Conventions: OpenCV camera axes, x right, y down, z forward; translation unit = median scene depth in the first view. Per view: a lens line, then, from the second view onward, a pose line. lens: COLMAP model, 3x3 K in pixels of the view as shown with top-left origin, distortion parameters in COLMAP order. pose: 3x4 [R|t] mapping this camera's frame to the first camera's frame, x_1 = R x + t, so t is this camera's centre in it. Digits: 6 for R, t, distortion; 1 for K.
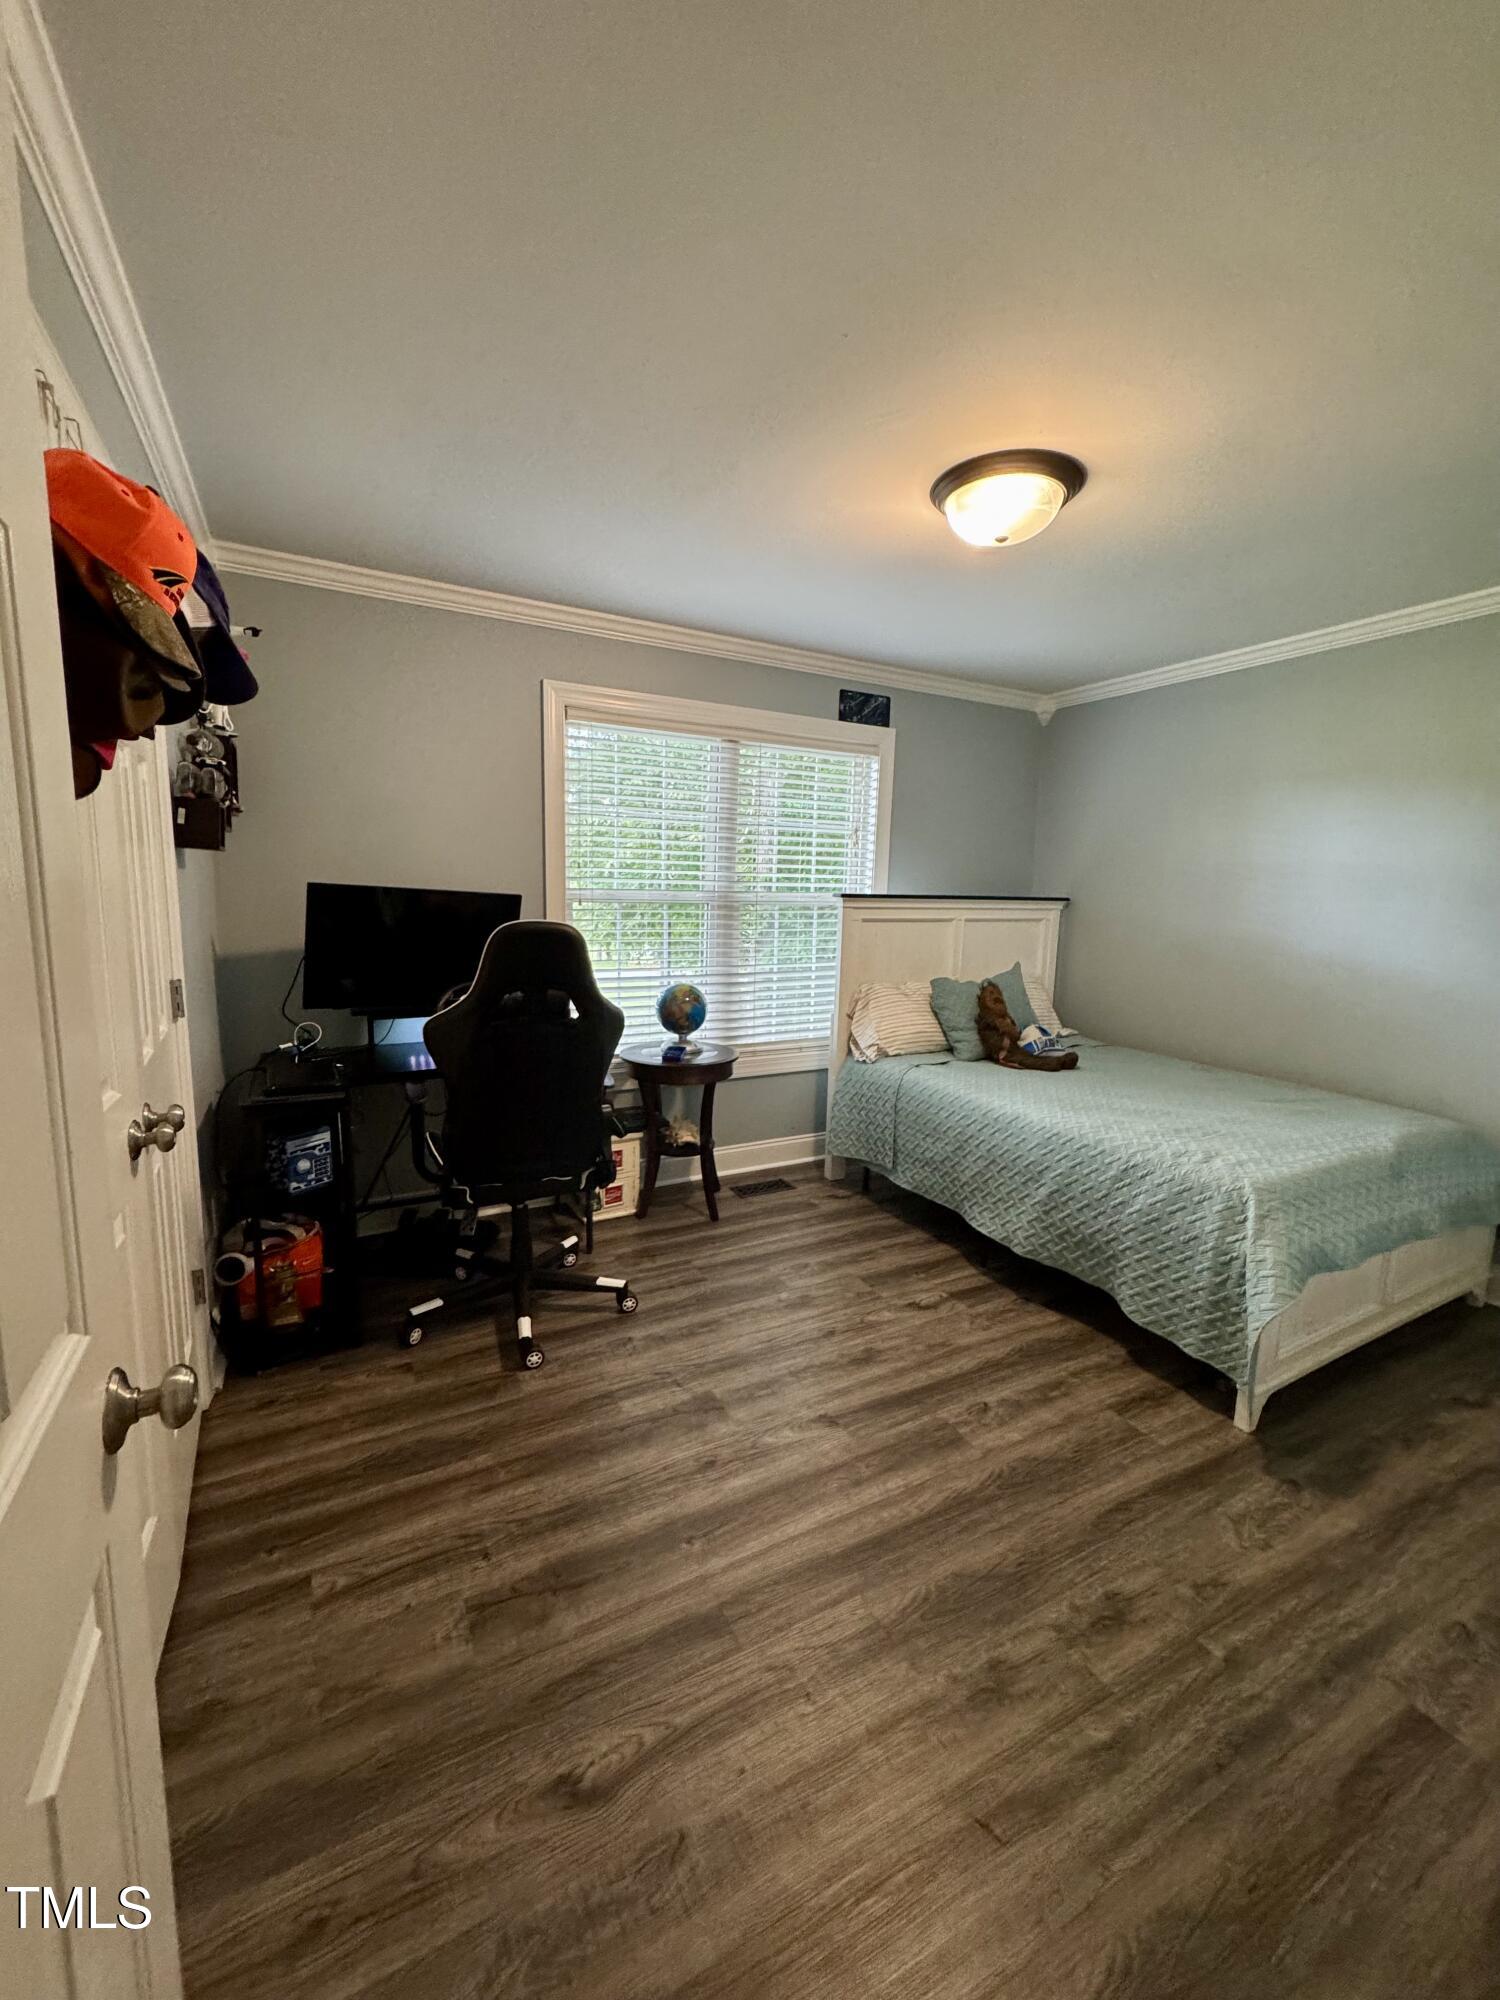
lens RADIAL K [[793.1, 0, 750.0], [0, 793.1, 1000.0], [0, 0, 1]] dist [-0.008052, 0.002370]
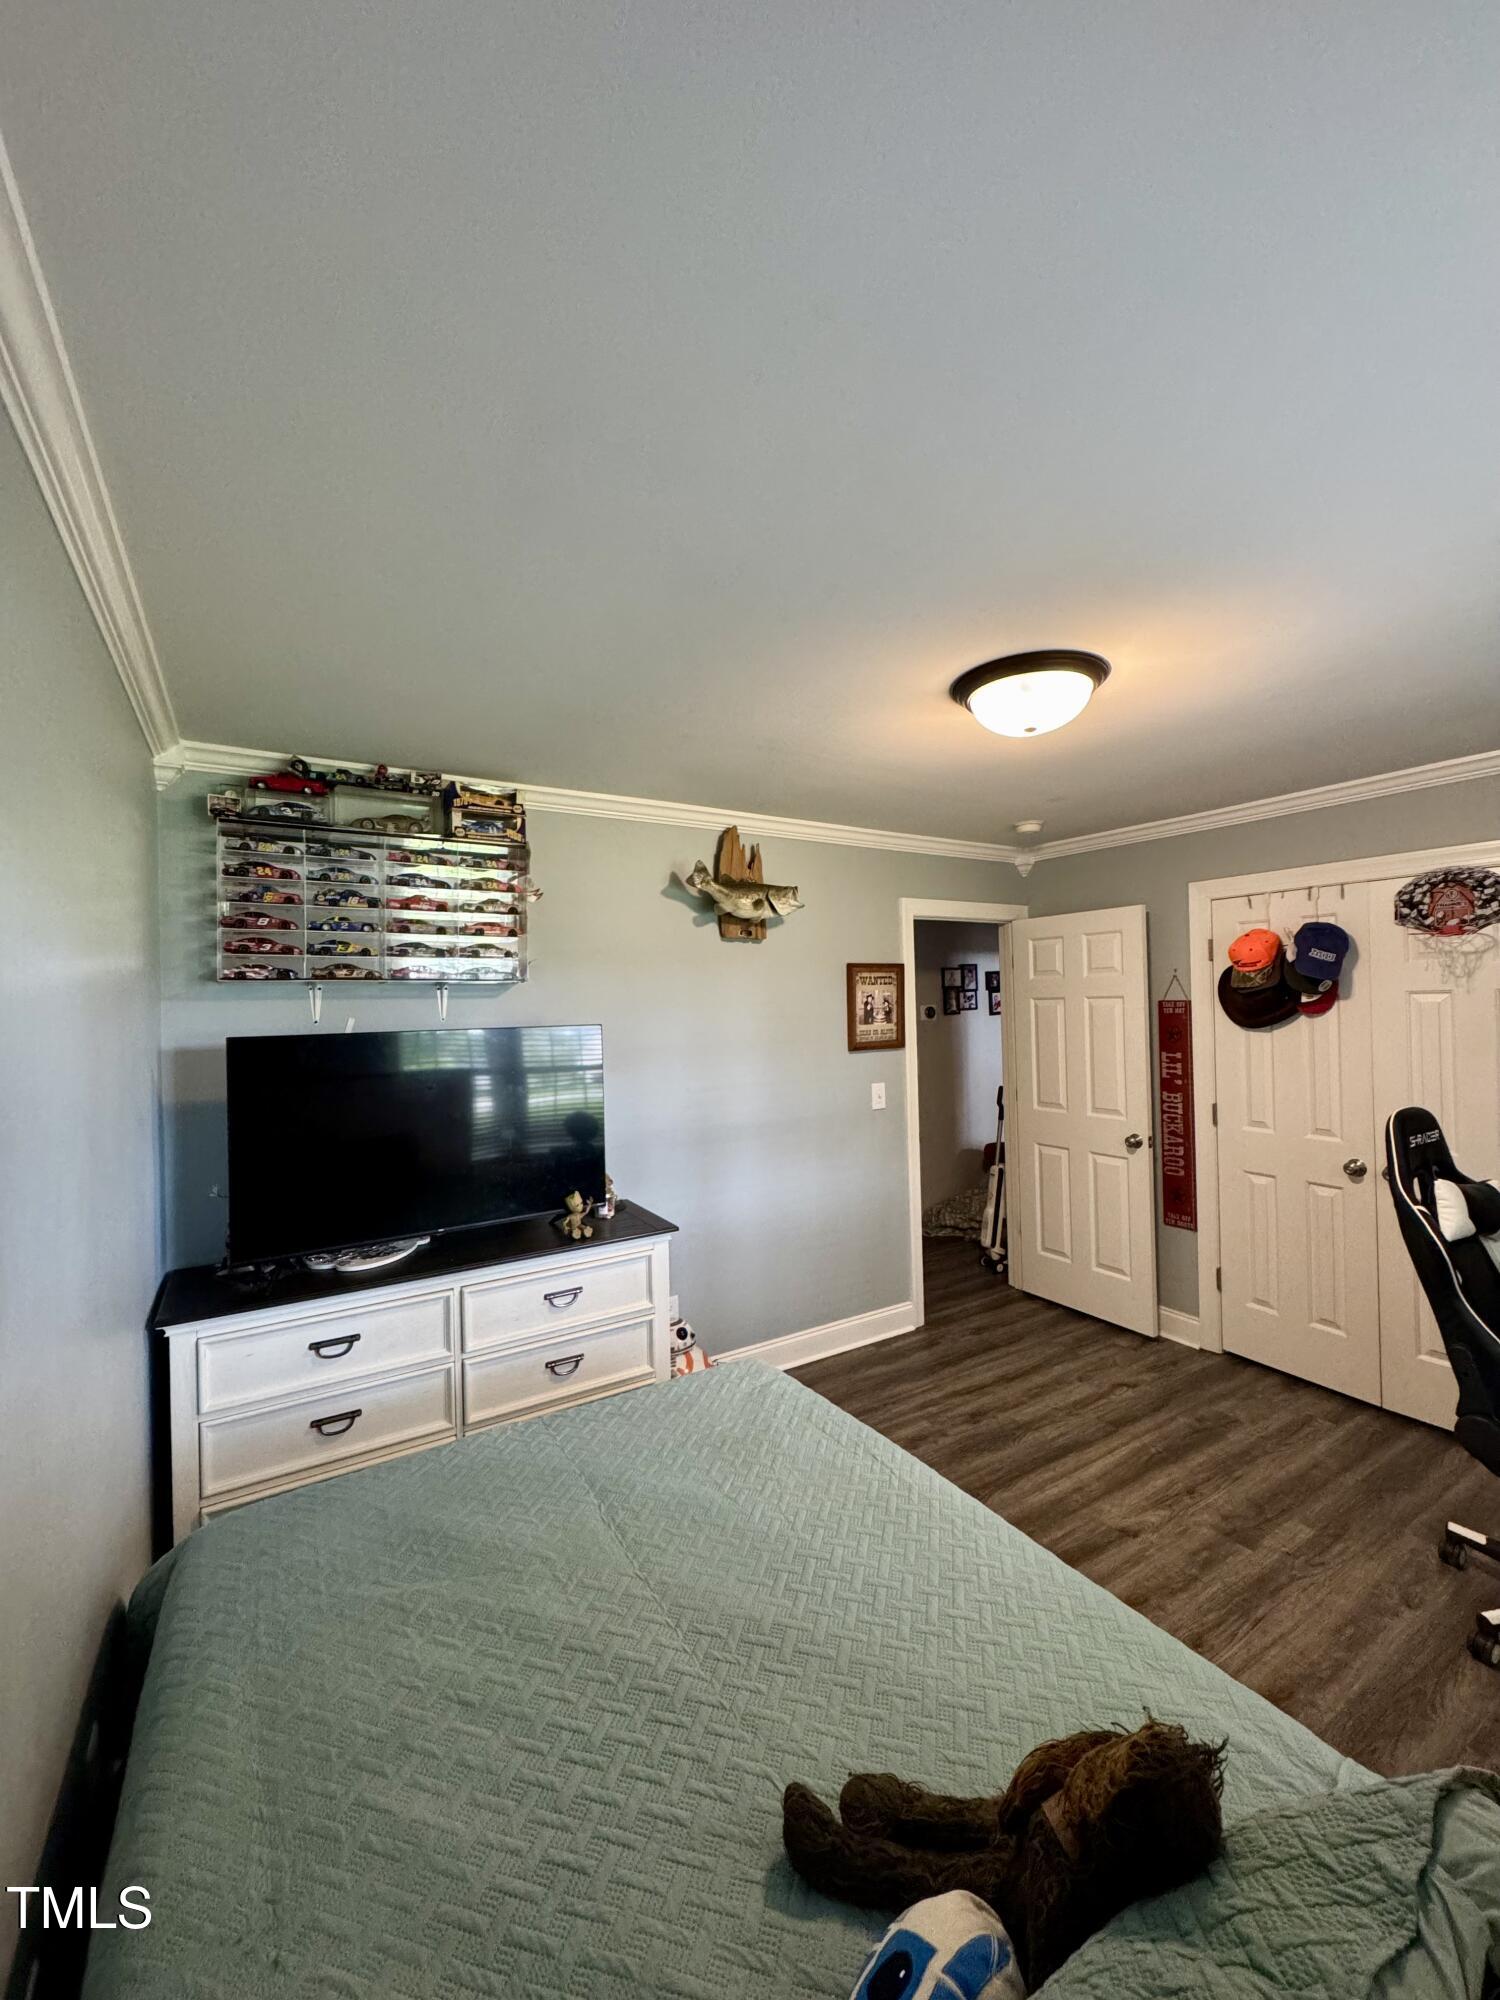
lens RADIAL K [[793.1, 0, 750.0], [0, 793.1, 1000.0], [0, 0, 1]] dist [-0.008052, 0.002370]
pose [[-0.998448, -0.003077, -0.055608, 0.840437], [-0.010744, 0.990358, 0.138113, -0.458774], [0.054647, 0.138496, -0.988854, 2.356060]]
